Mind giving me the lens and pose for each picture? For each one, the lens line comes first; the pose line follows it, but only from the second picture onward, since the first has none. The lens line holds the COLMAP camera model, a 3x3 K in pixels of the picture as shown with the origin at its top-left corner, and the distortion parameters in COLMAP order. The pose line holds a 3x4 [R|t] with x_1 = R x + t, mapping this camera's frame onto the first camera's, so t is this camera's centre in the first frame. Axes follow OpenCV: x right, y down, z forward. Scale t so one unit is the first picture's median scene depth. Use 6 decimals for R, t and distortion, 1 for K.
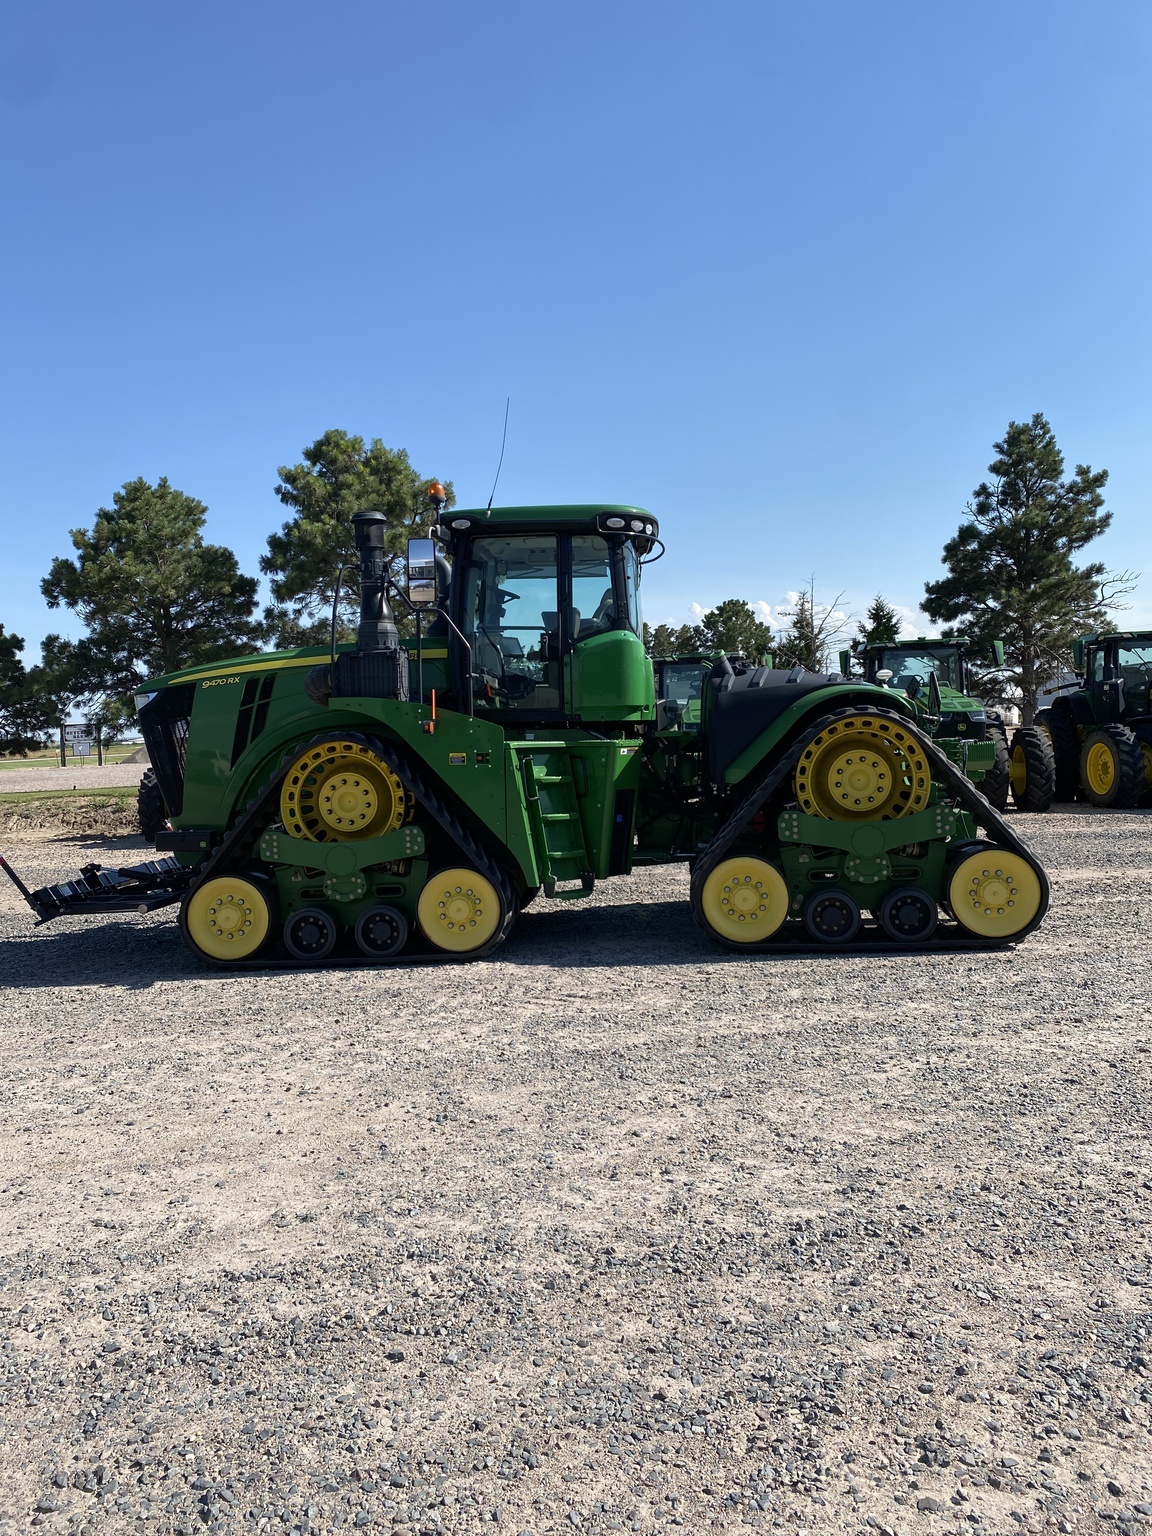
lens RADIAL K [[1082.4, 0, 578.4], [0, 1082.4, 762.9], [0, 0, 1]] dist [0.025731, -0.009528]
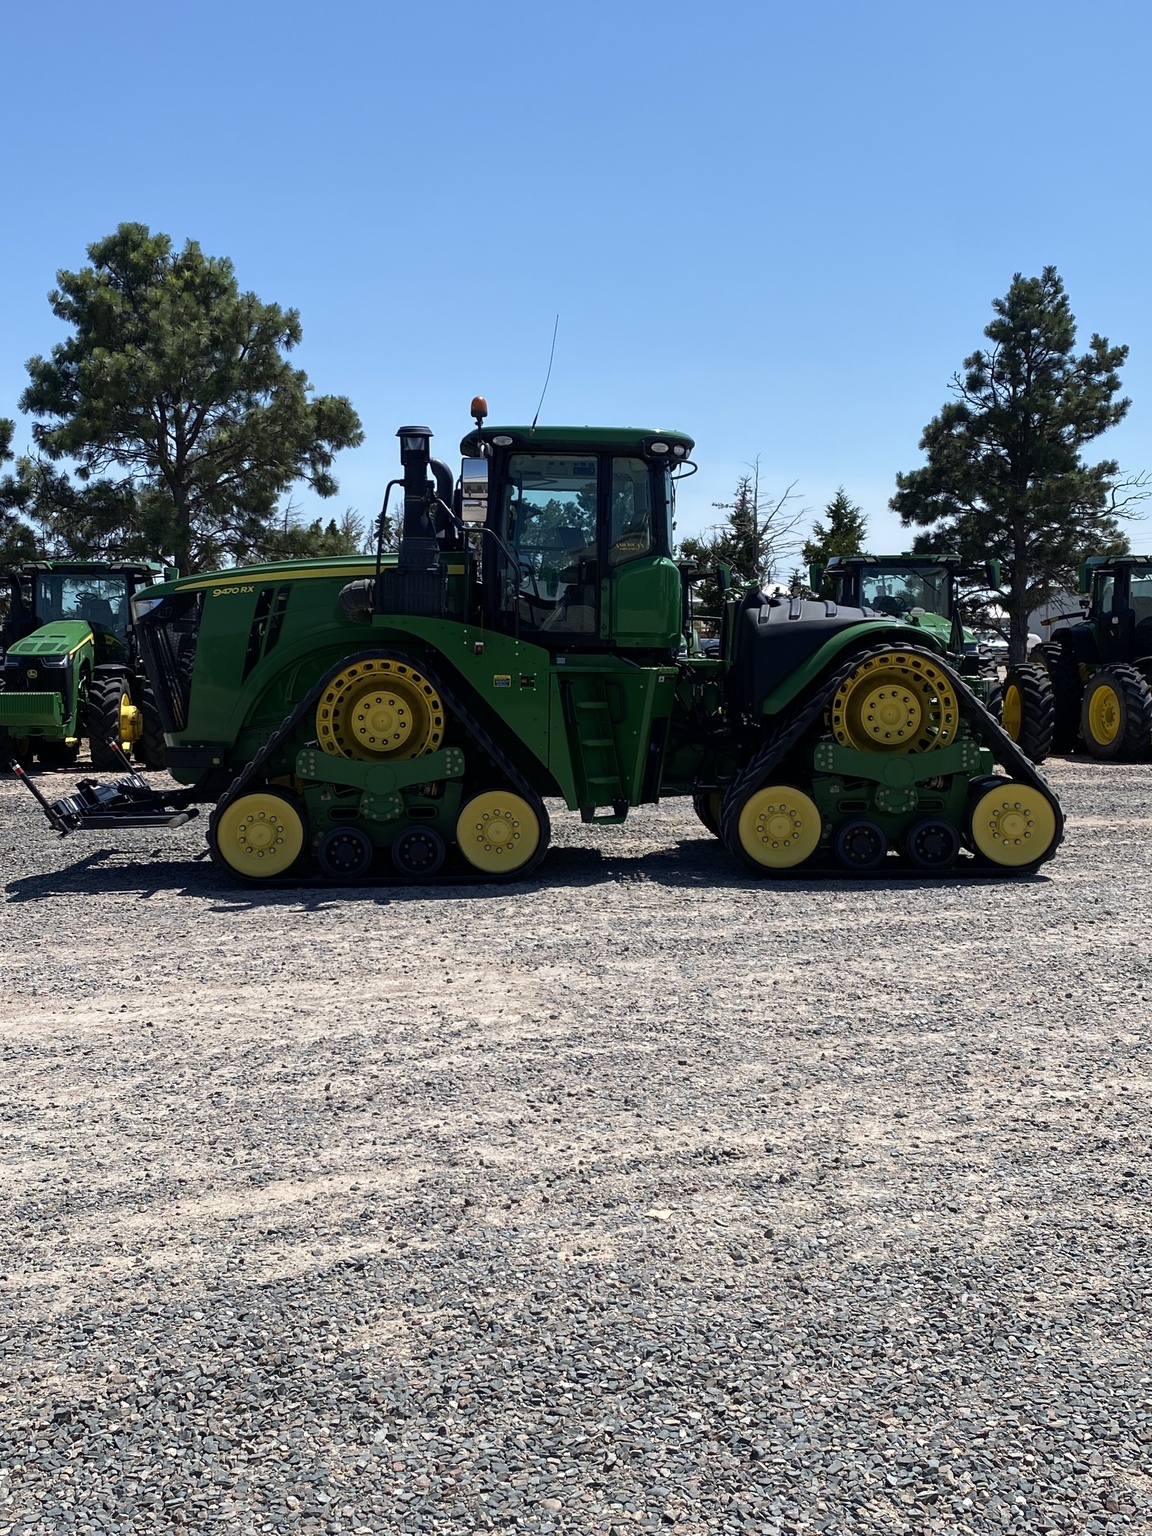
lens RADIAL K [[1532.9, 0, 564.8], [0, 1532.9, 758.5], [0, 0, 1]] dist [0.078428, 0.000000]
pose [[0.992589, 0.027529, 0.118359, -0.196292], [-0.032611, 0.998618, 0.041217, 0.006590], [-0.117061, -0.044771, 0.992115, -0.371644]]
